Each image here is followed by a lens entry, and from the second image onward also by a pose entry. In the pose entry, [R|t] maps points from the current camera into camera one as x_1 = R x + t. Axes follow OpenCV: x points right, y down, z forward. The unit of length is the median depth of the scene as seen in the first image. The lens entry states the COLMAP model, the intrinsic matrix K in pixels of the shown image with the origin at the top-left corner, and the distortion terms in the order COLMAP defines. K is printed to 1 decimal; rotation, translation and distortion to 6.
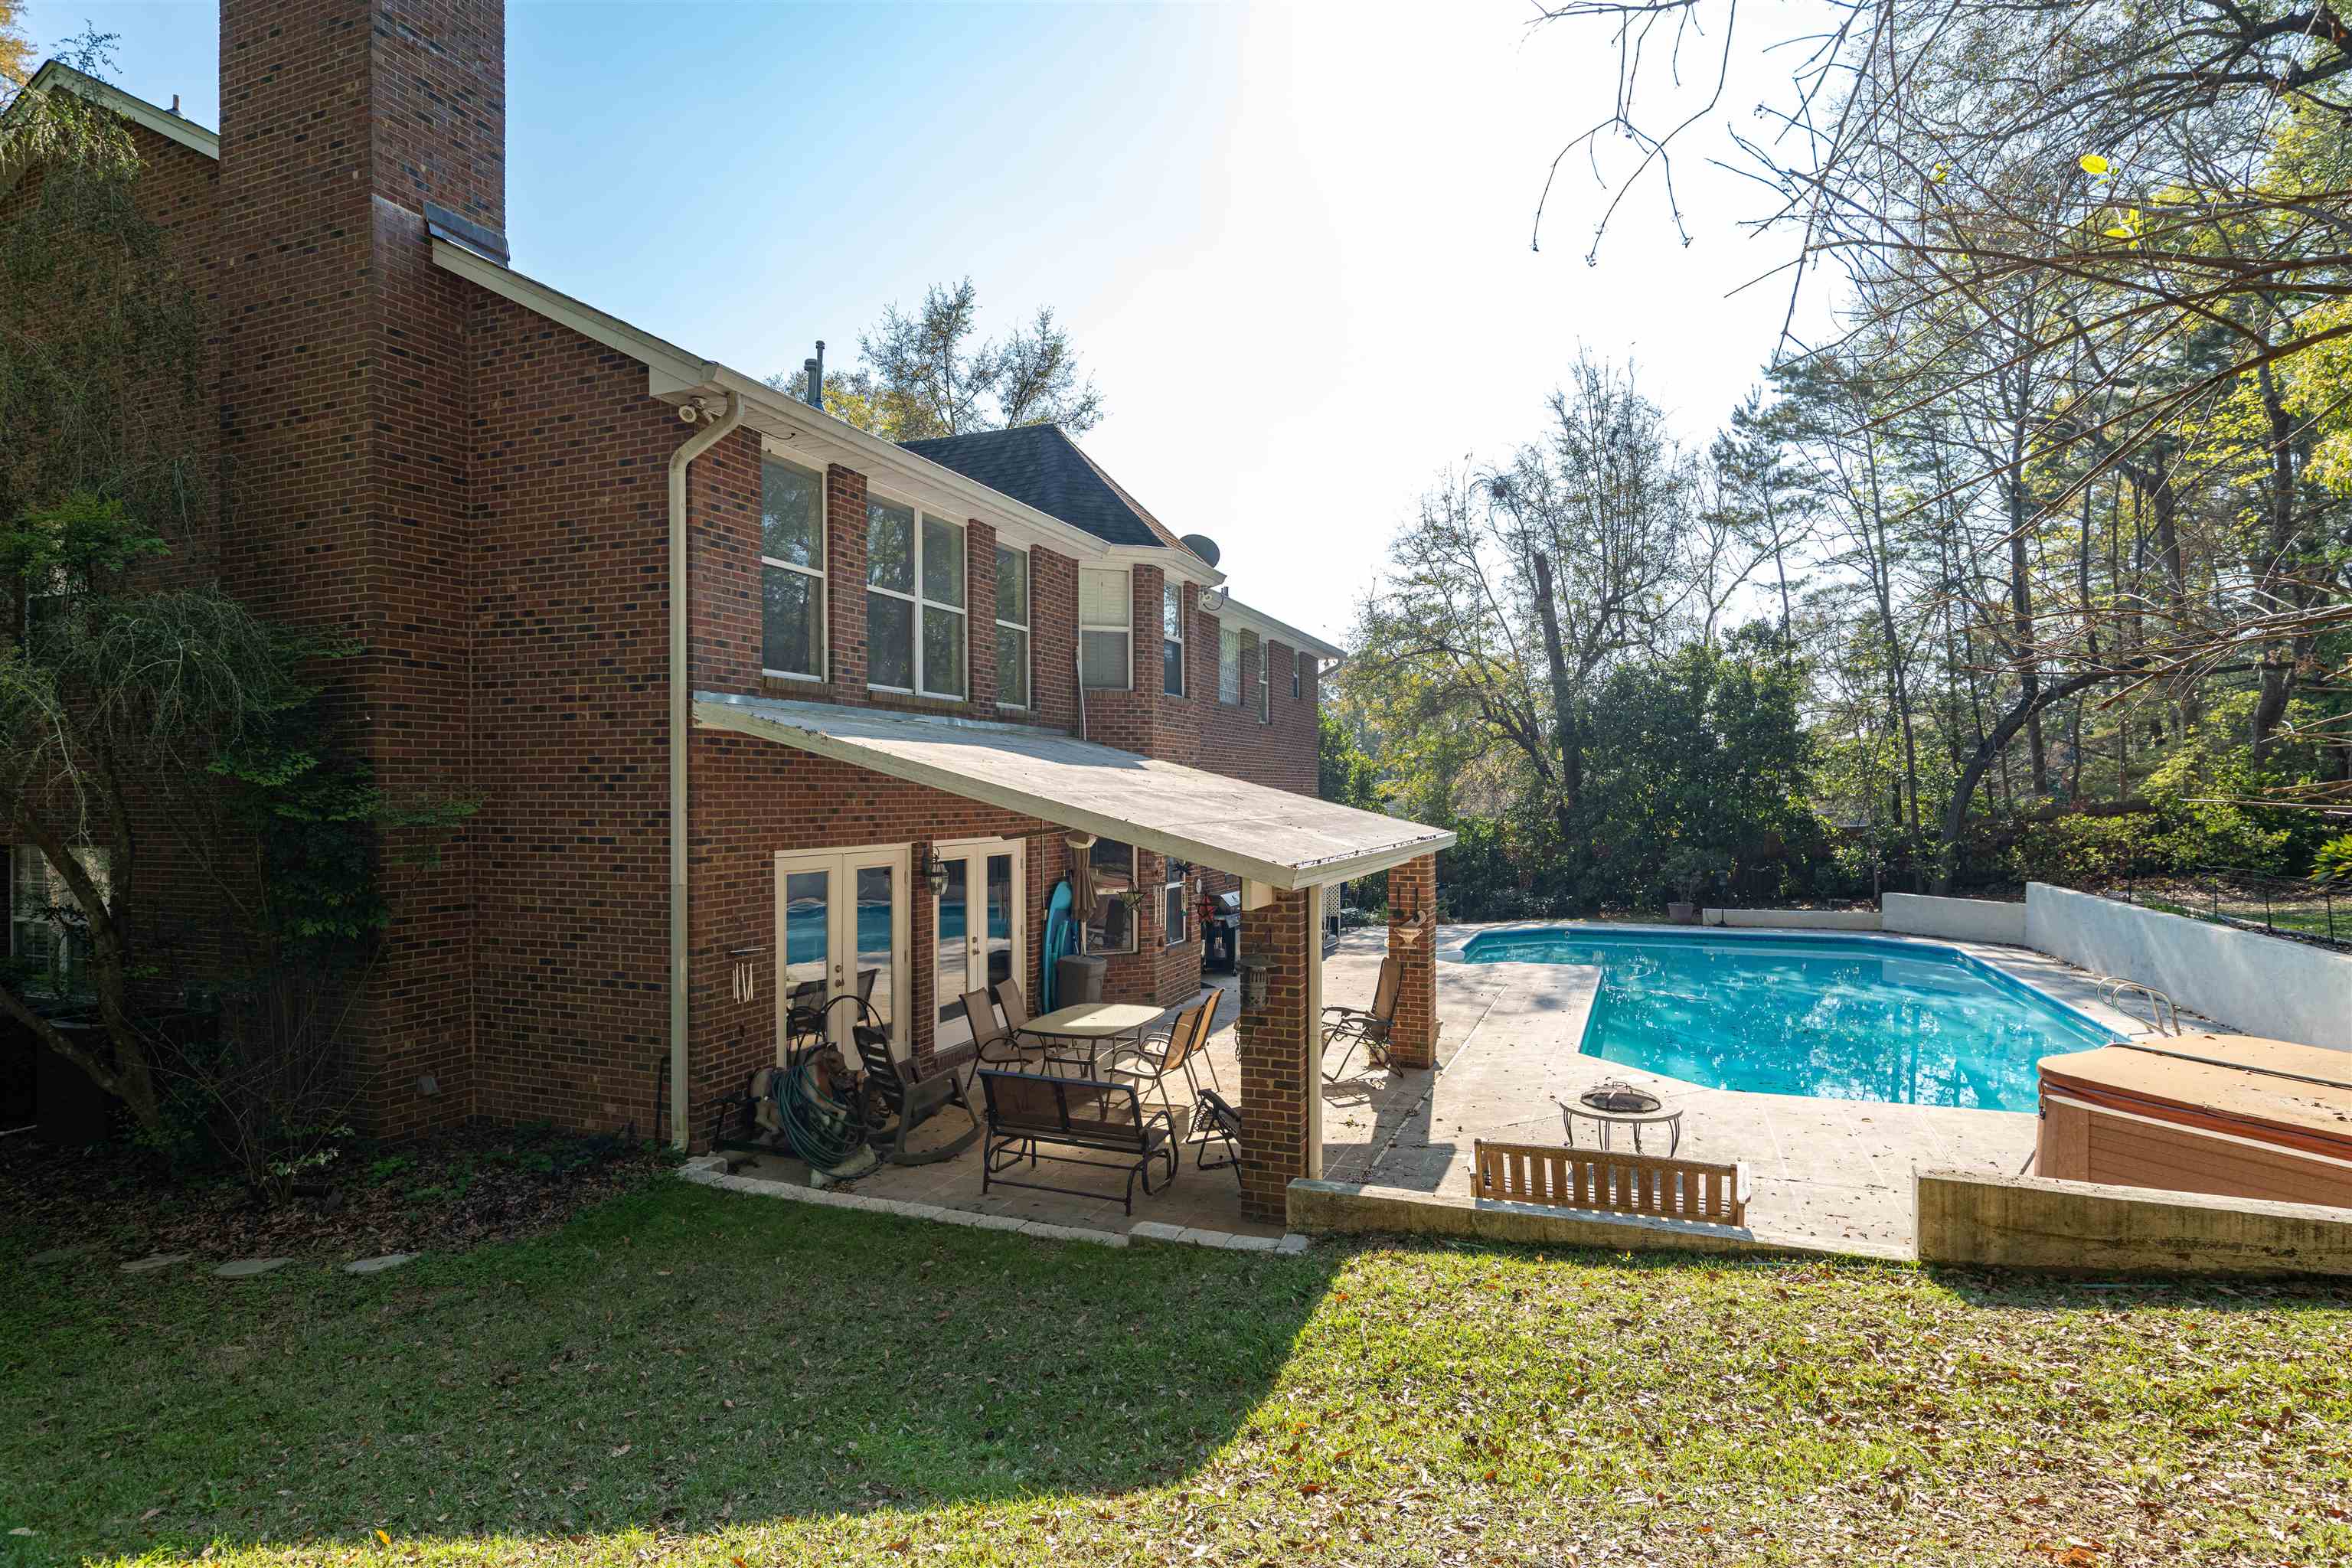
lens RADIAL K [[1221.1, 0, 1176.0], [0, 1221.1, 784.0], [0, 0, 1]] dist [-0.003379, -0.000812]
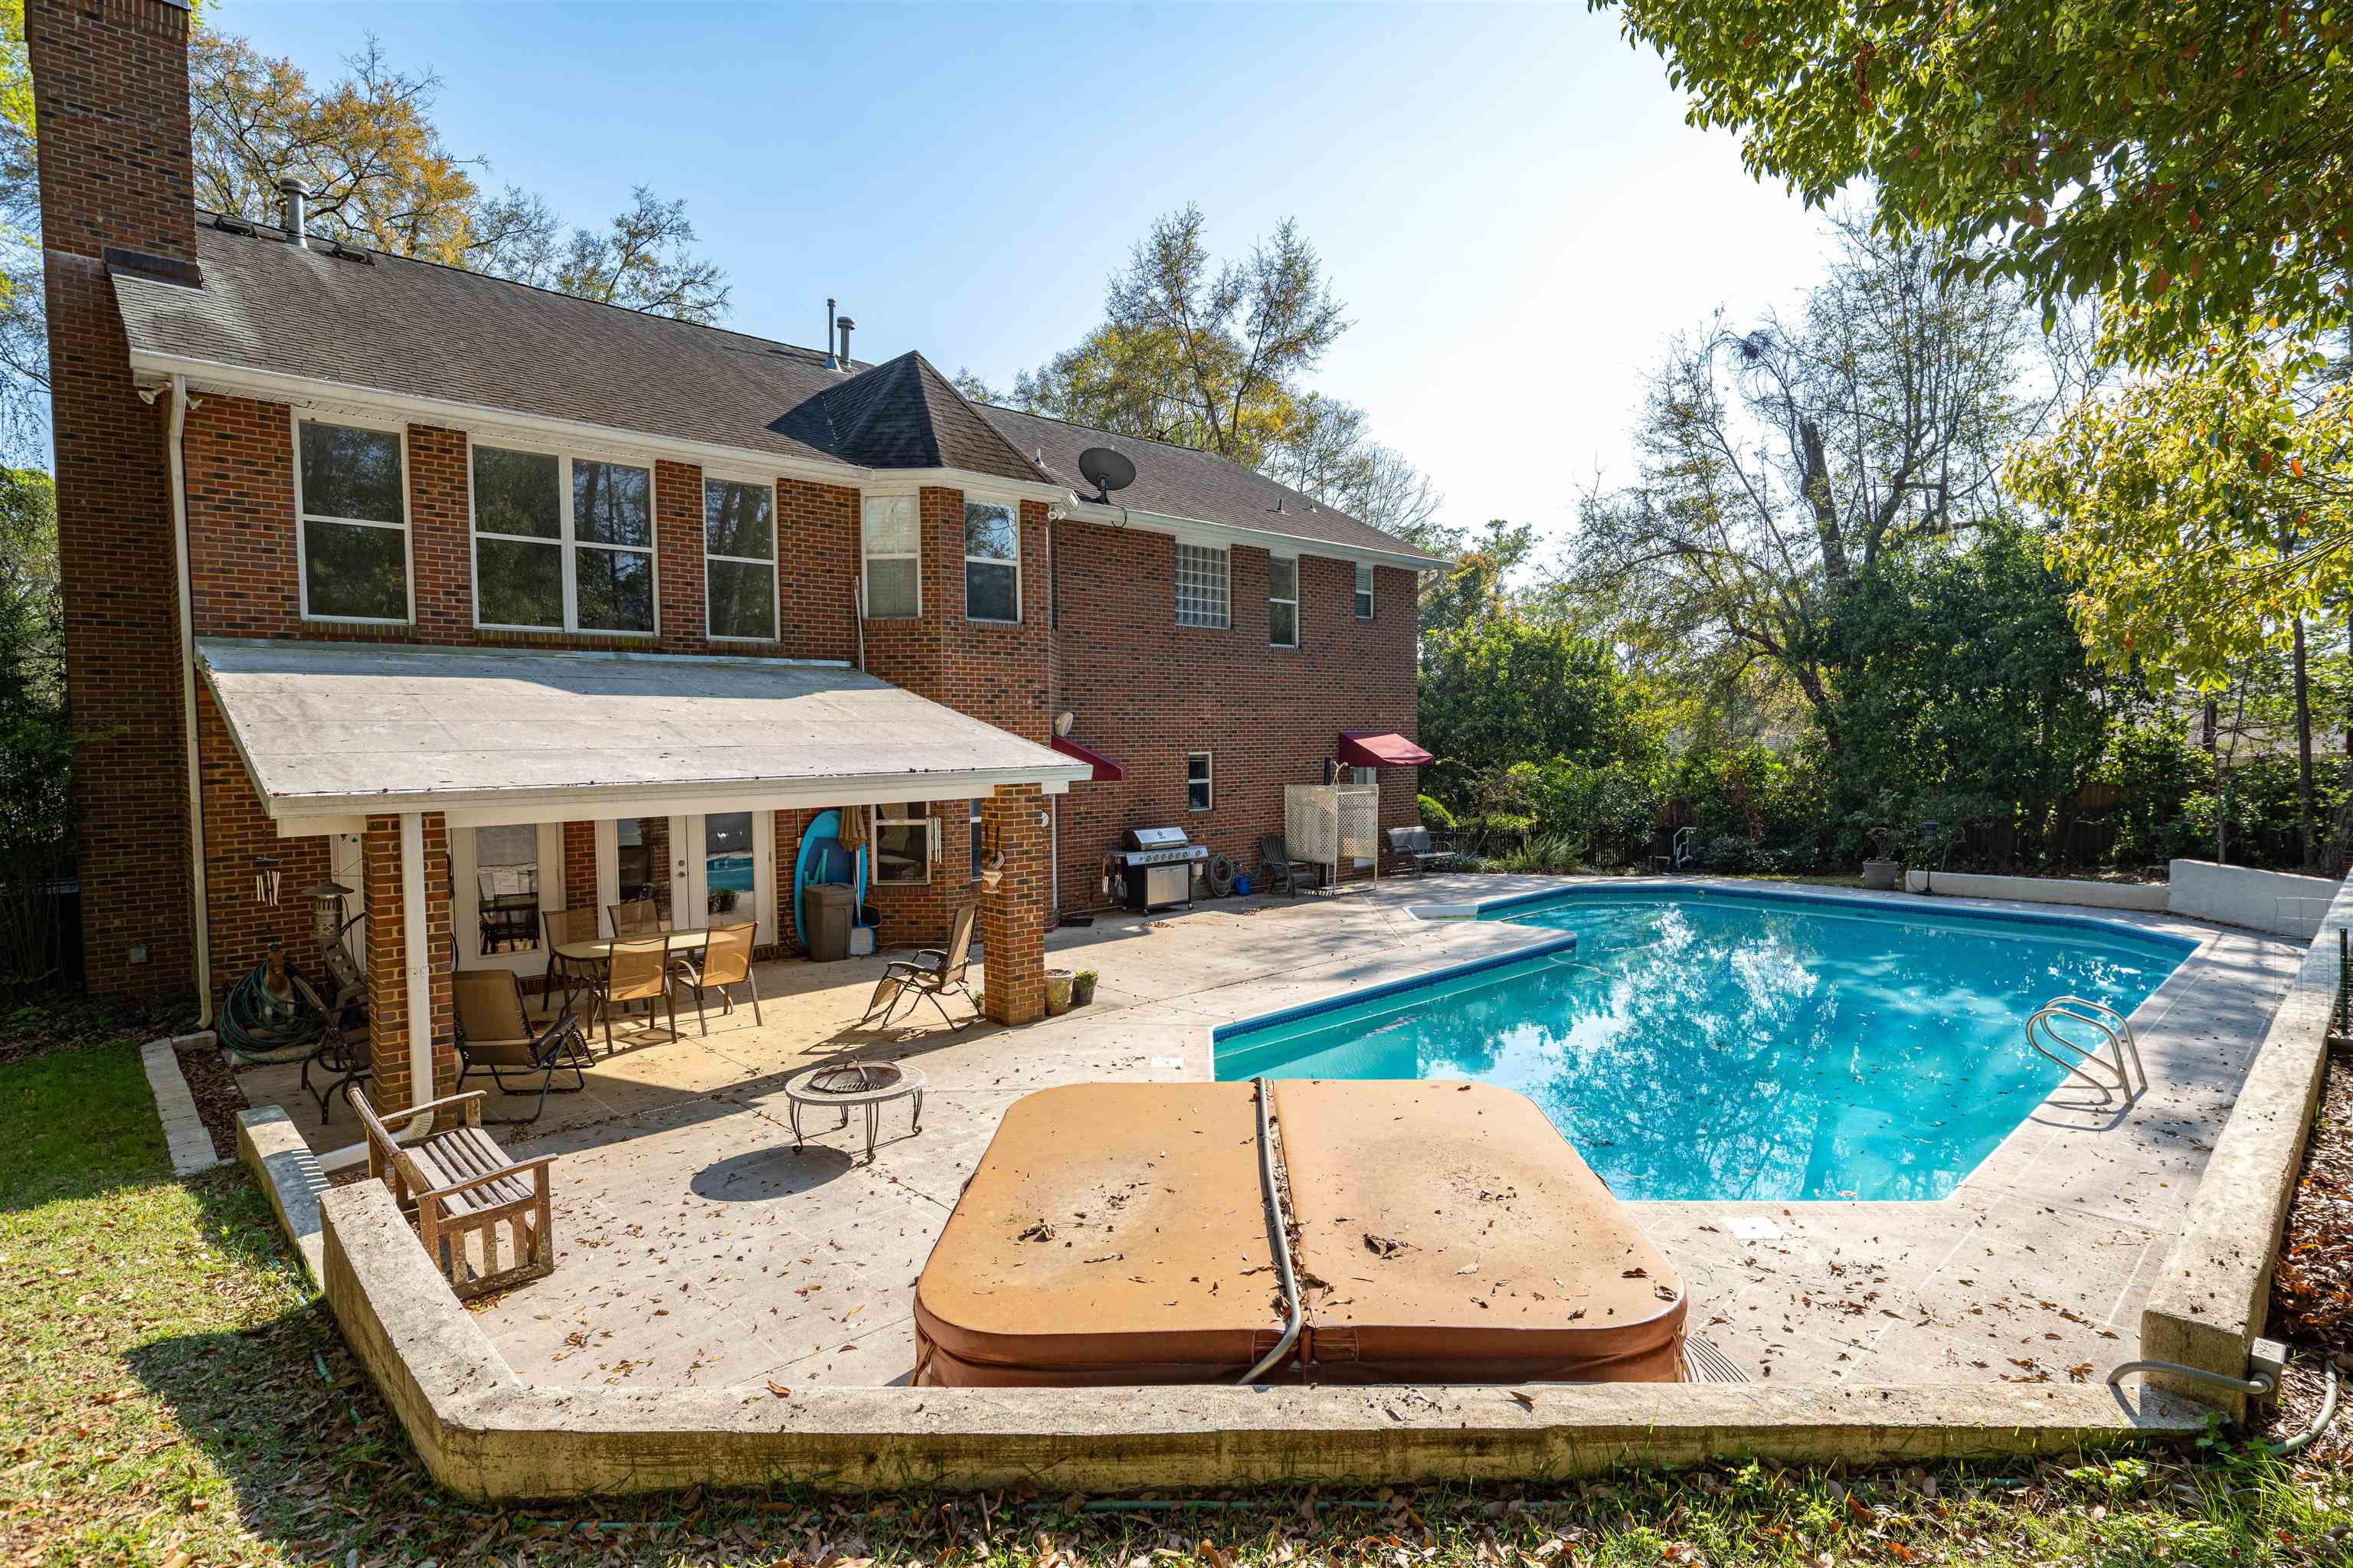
lens RADIAL K [[1200.2, 0, 1176.5], [0, 1200.2, 784.0], [0, 0, 1]] dist [-0.001514, -0.000390]
pose [[0.905923, 0.016288, -0.423130, 0.338230], [0.007766, 0.998453, 0.055060, 0.002832], [0.423372, -0.053166, 0.904394, 0.126287]]
